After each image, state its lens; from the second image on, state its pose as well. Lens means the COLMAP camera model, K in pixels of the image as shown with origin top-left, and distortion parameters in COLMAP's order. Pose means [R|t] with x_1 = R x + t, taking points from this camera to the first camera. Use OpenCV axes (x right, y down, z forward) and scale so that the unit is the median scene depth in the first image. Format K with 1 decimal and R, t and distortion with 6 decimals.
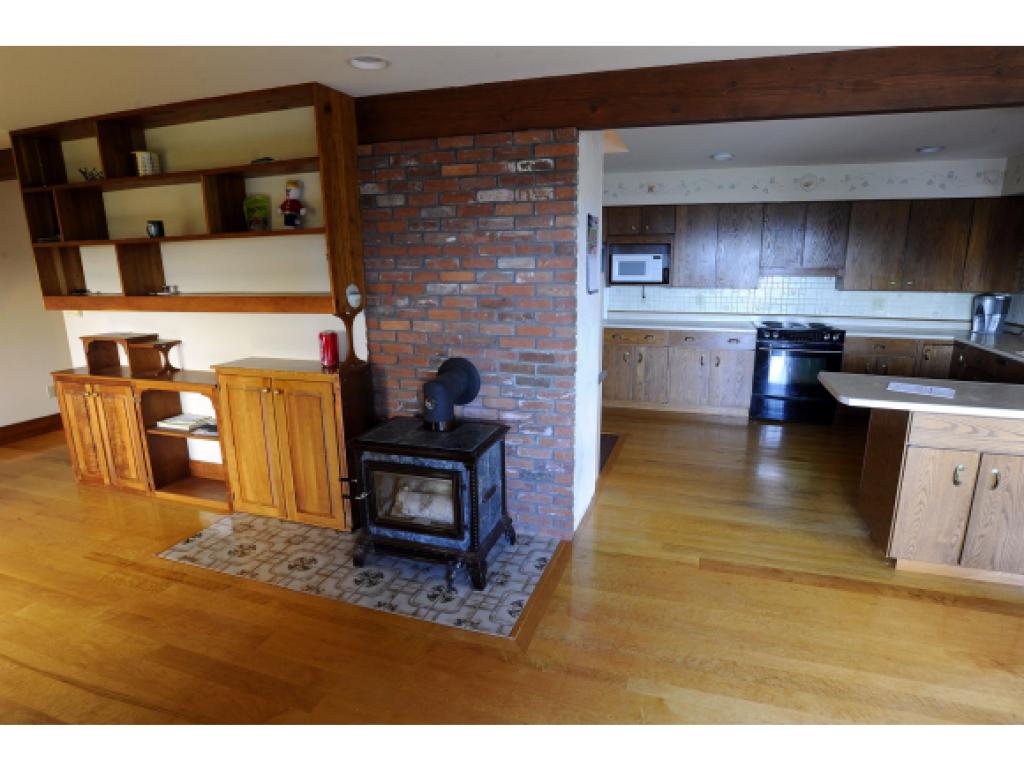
lens RADIAL K [[569.7, 0, 514.1], [0, 569.7, 390.4], [0, 0, 1]] dist [-0.034535, 0.002430]
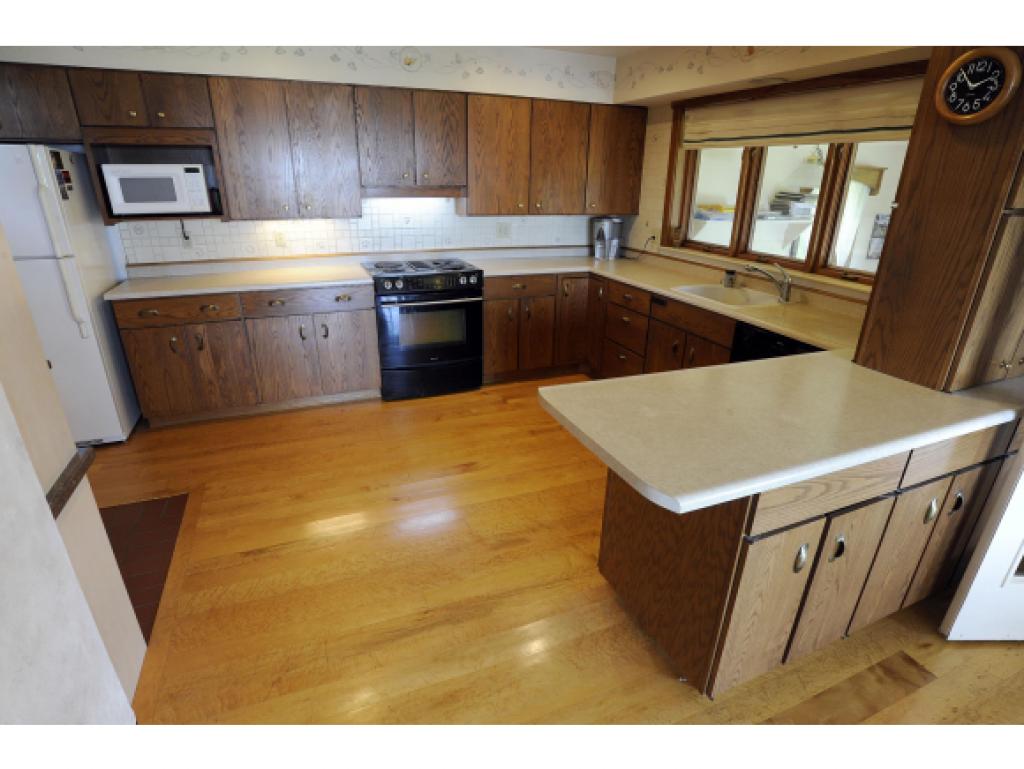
lens RADIAL K [[521.2, 0, 518.7], [0, 521.2, 382.8], [0, 0, 1]] dist [-0.053597, 0.001300]
pose [[0.744327, -0.226726, 0.628150, 0.132074], [0.126373, 0.971429, 0.200885, -0.087095], [-0.655749, -0.070143, 0.751714, 0.390817]]
